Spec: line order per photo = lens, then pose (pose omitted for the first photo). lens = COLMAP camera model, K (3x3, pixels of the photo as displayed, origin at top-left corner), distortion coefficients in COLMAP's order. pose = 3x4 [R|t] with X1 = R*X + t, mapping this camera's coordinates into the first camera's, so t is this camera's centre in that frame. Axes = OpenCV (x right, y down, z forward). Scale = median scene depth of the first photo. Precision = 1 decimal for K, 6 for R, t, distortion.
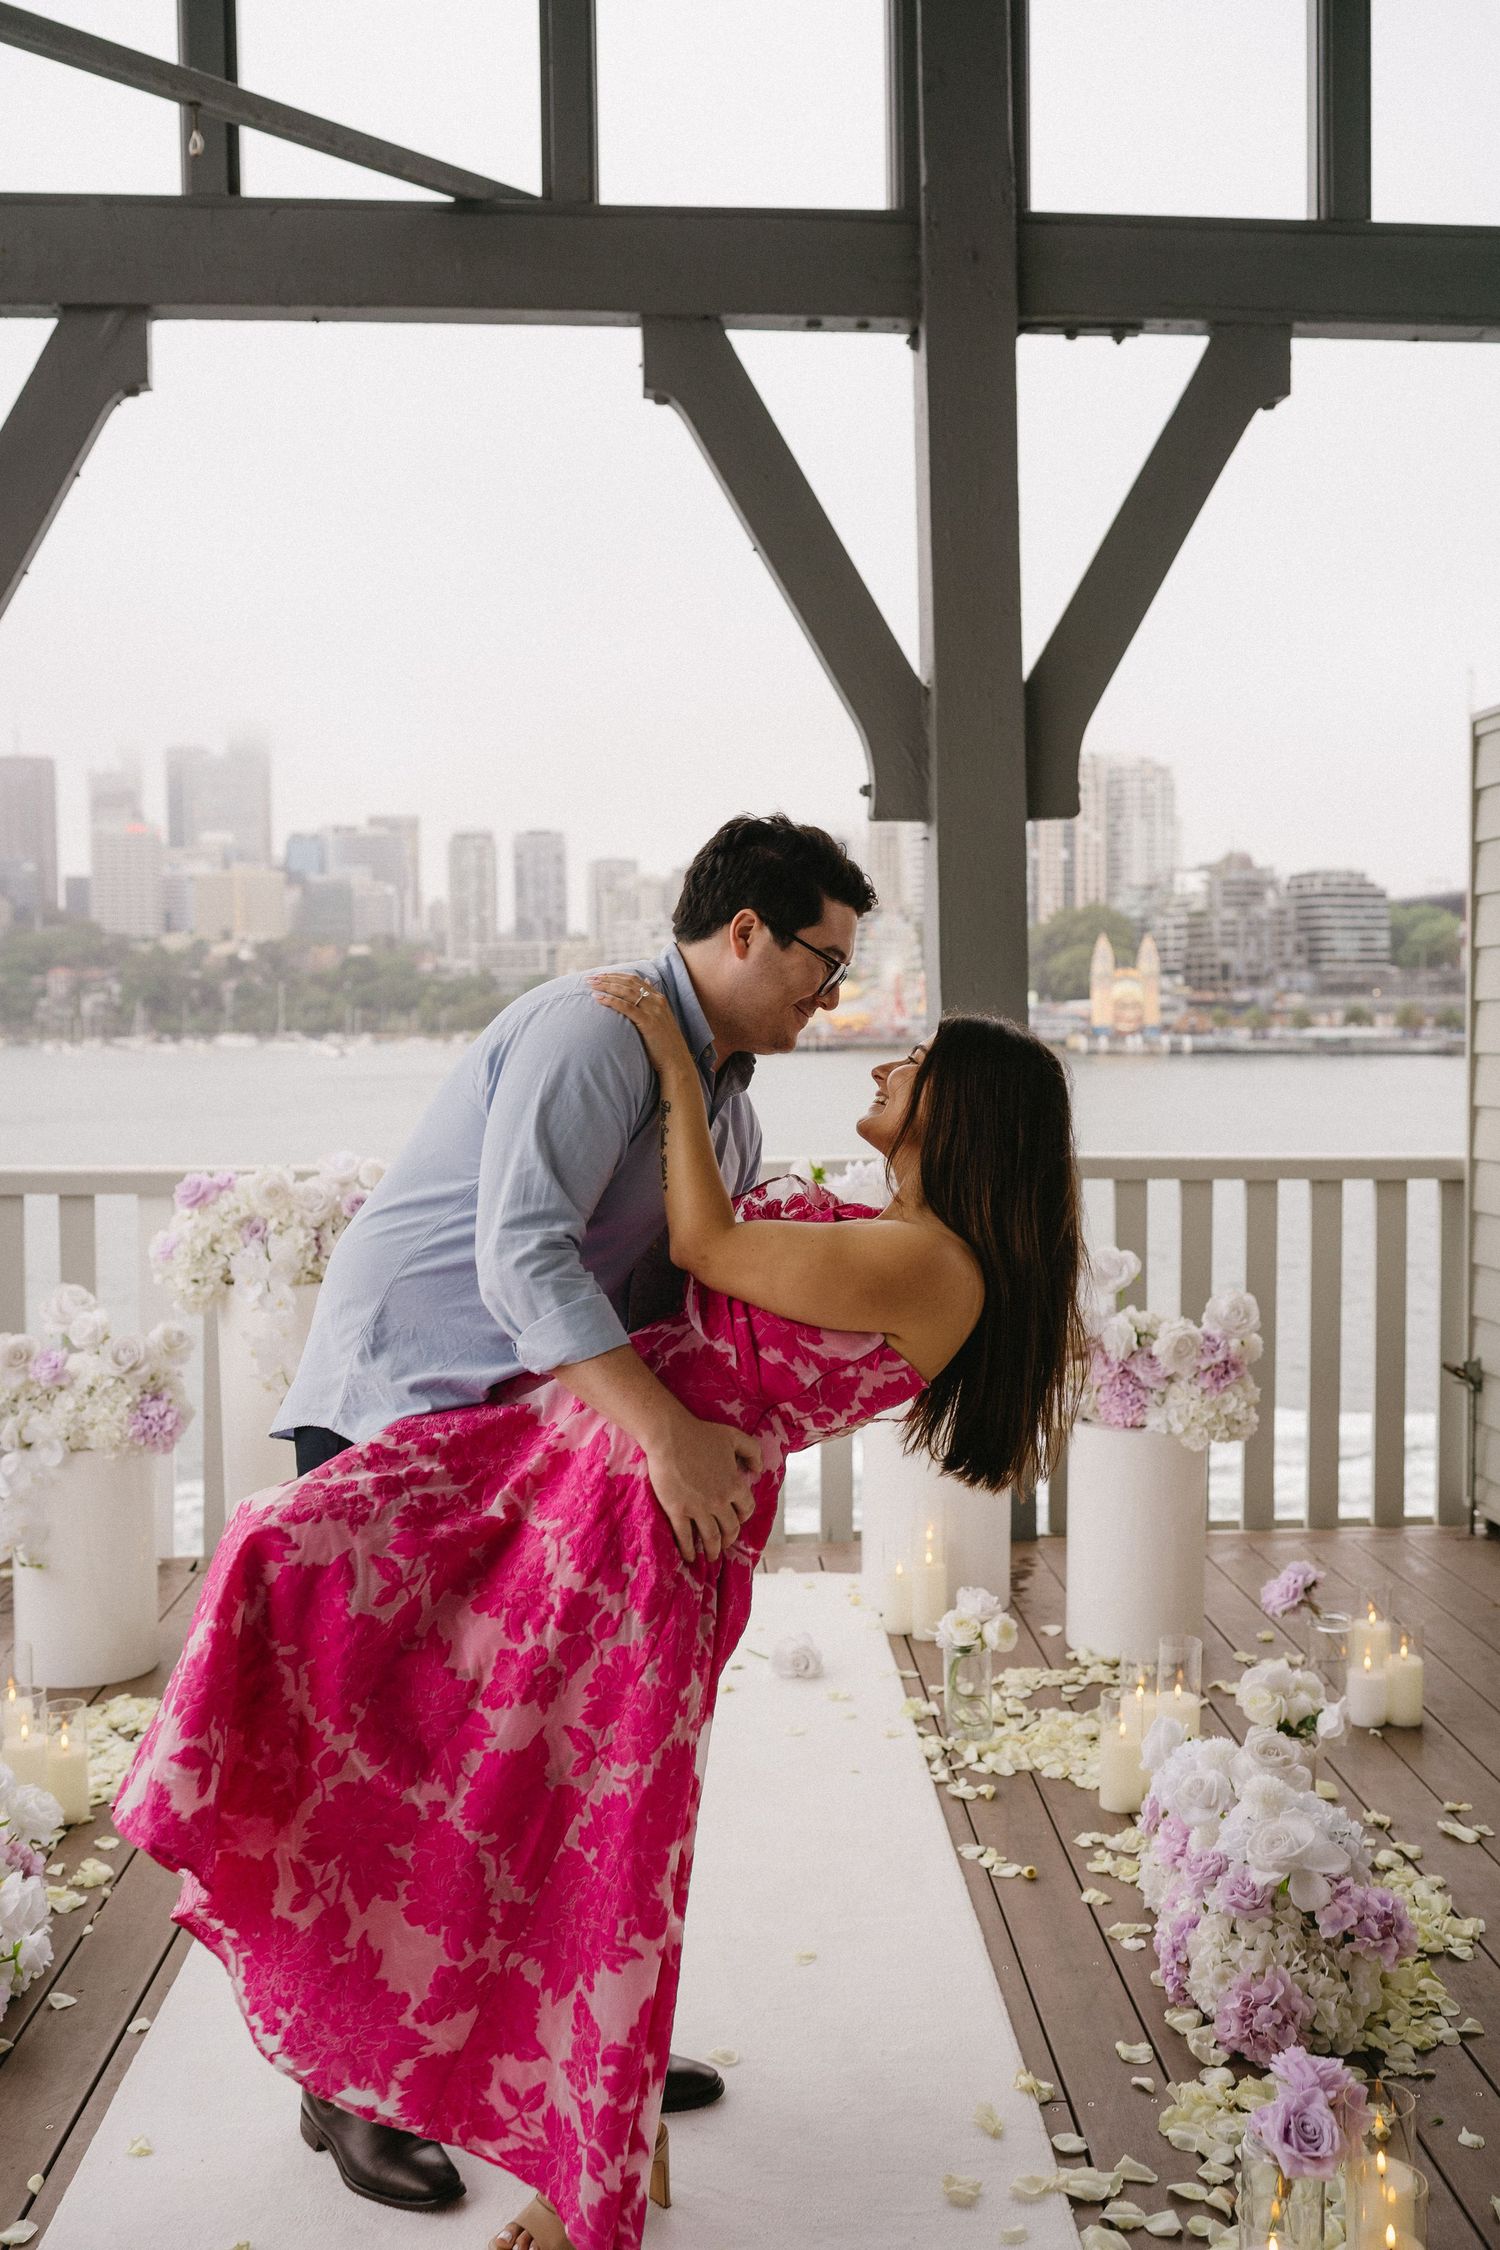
lens RADIAL K [[2228.2, 0, 746.2], [0, 2228.2, 1125.7], [0, 0, 1]] dist [0.006420, 0.000713]
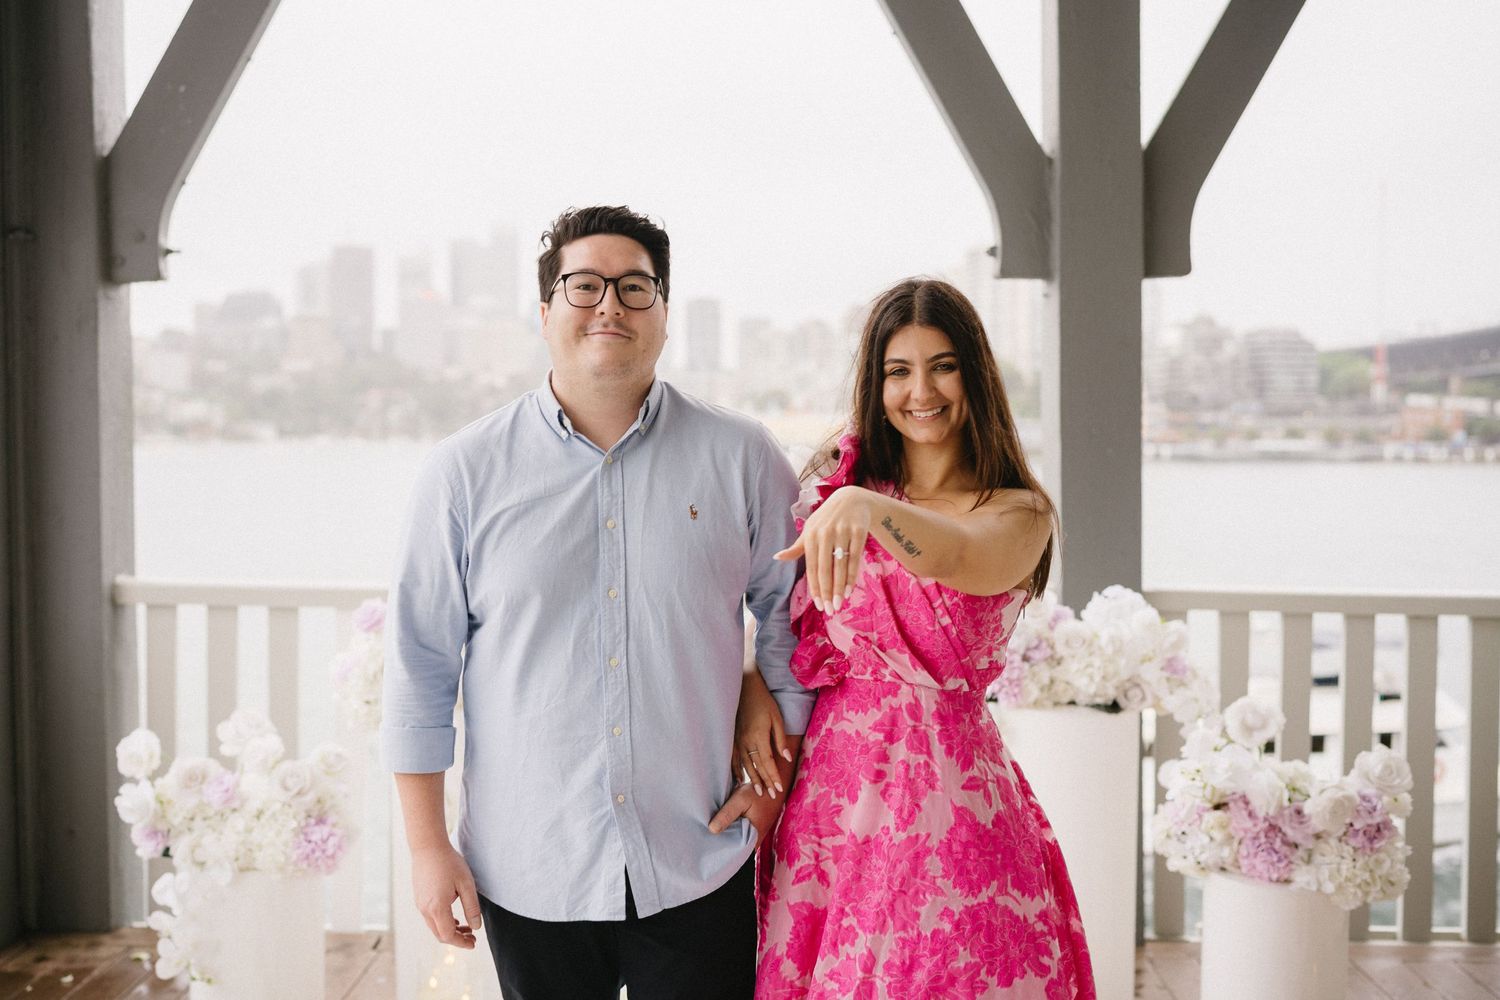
lens RADIAL K [[1526.3, 0, 710.1], [0, 1526.3, 436.4], [0, 0, 1]] dist [0.004699, 0.004450]
pose [[0.996083, 0.011375, -0.087689, -0.020573], [-0.015006, 0.999052, -0.040853, -0.030305], [0.087142, 0.042009, 0.995310, 0.278250]]
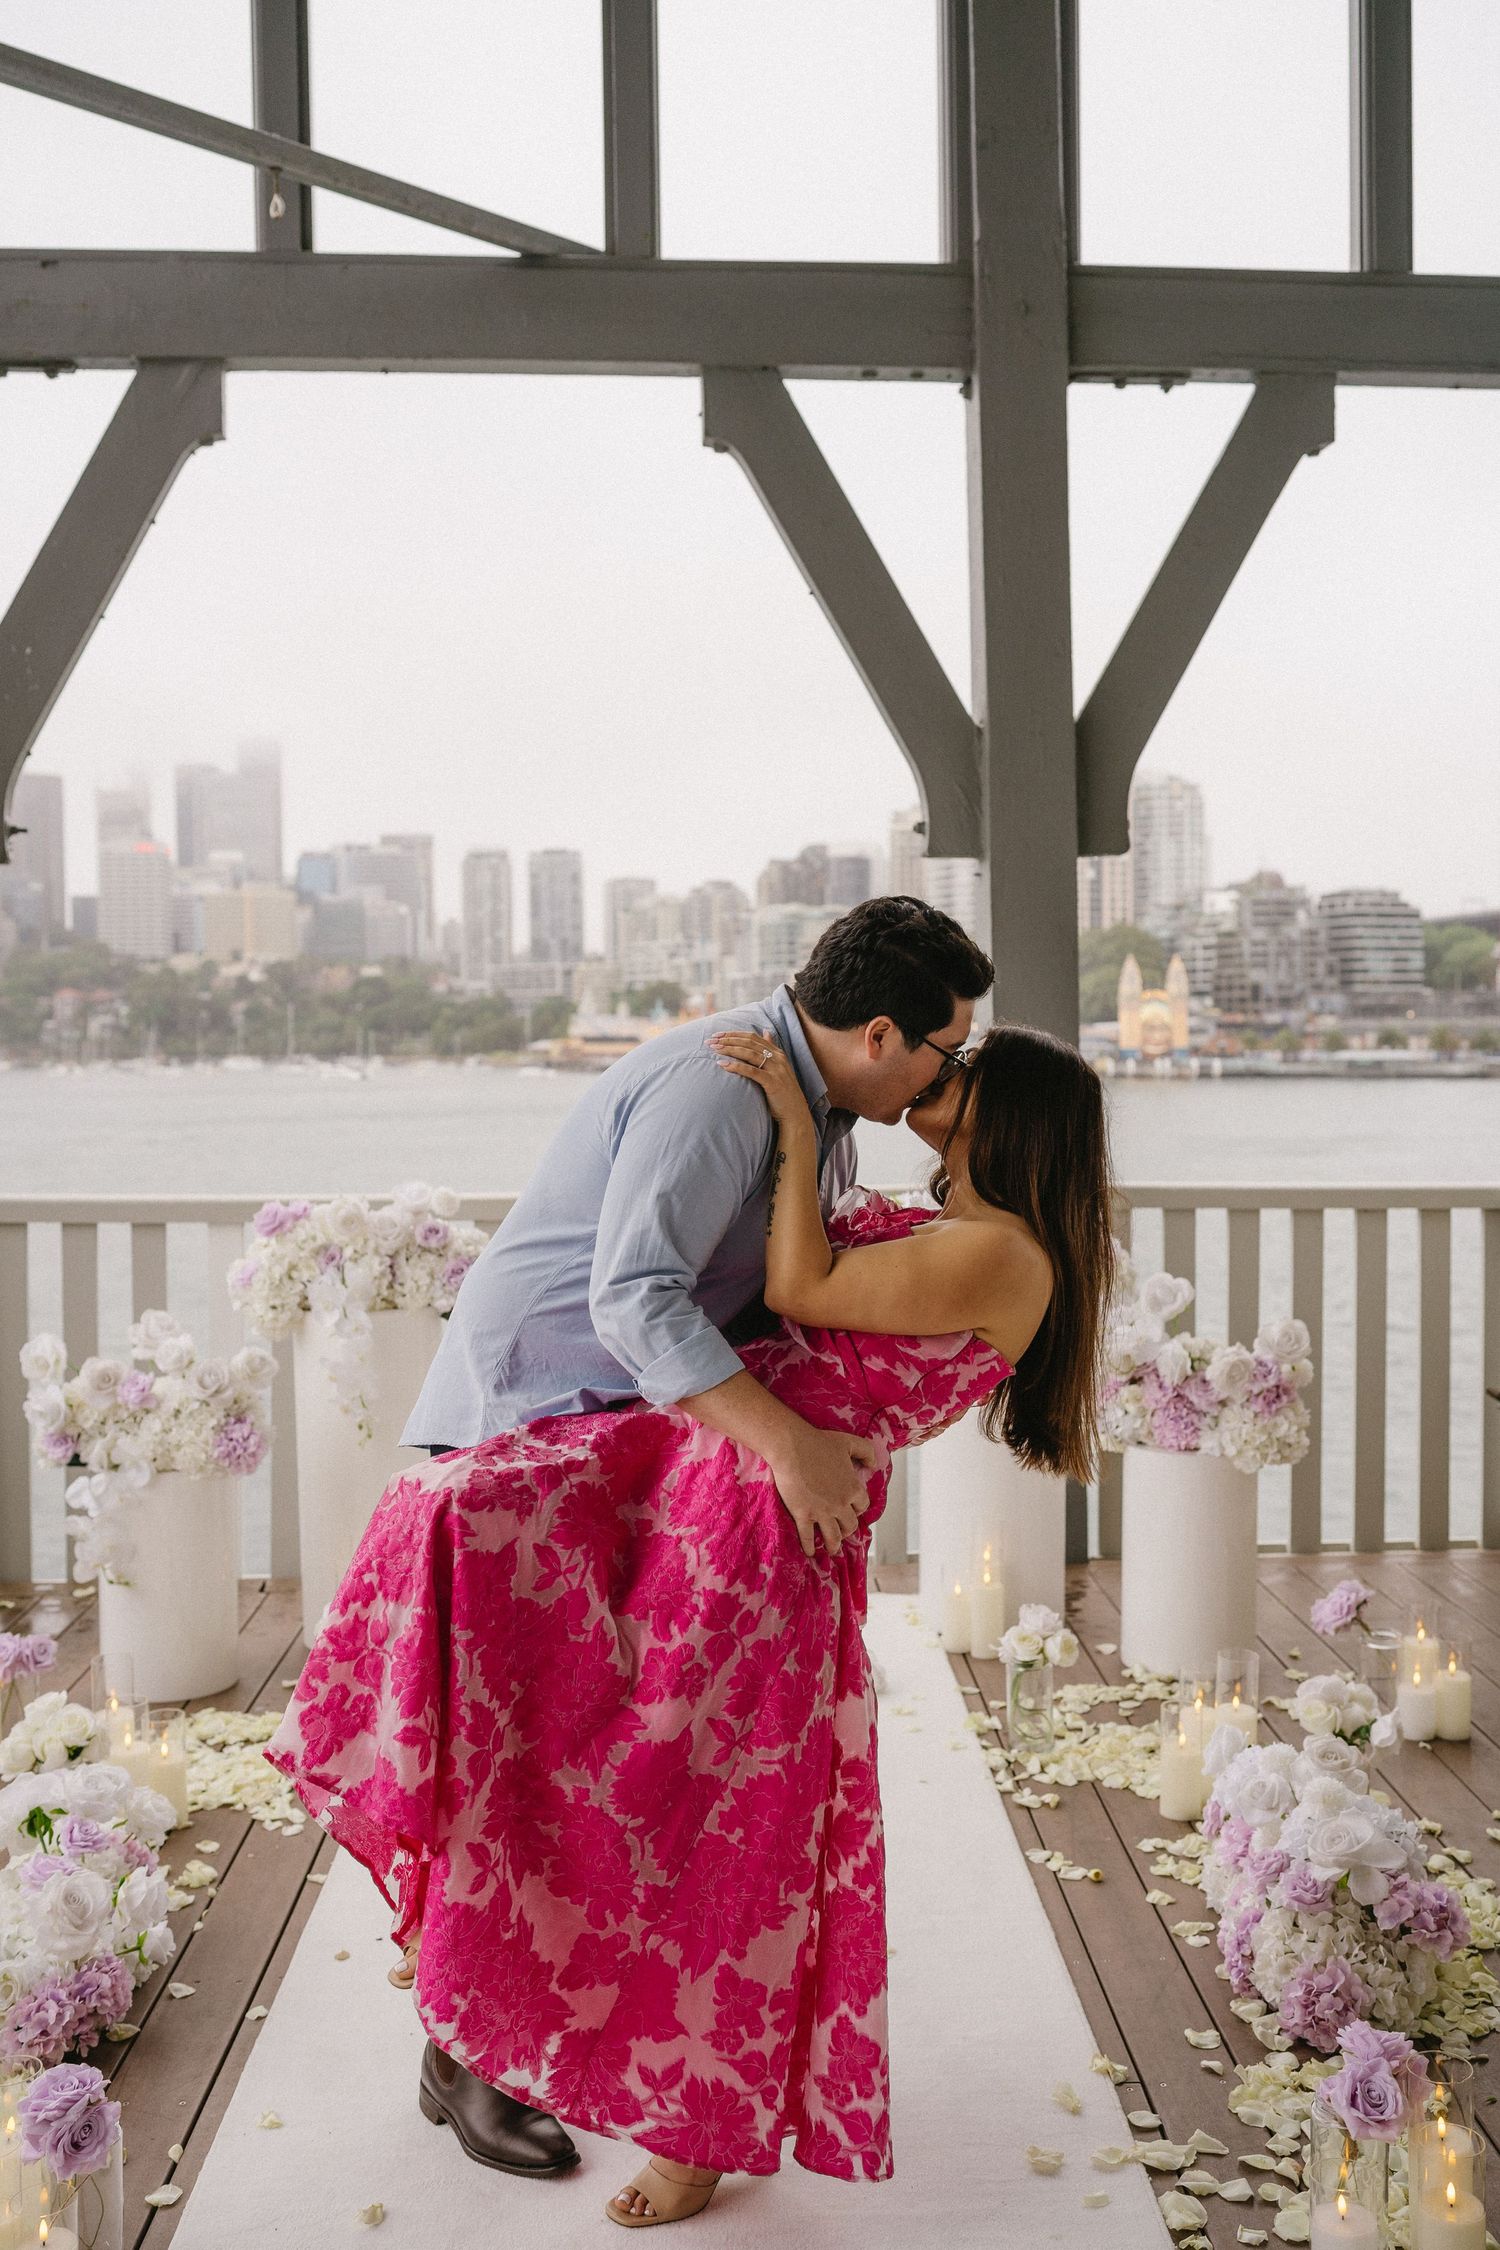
lens RADIAL K [[2289.5, 0, 750.0], [0, 2289.5, 1125.0], [0, 0, 1]] dist [0.004699, 0.004450]
pose [[0.999989, 0.000212, -0.004725, -0.022181], [-0.000263, 0.999942, -0.010788, -0.003144], [0.004722, 0.010789, 0.999931, -0.056748]]
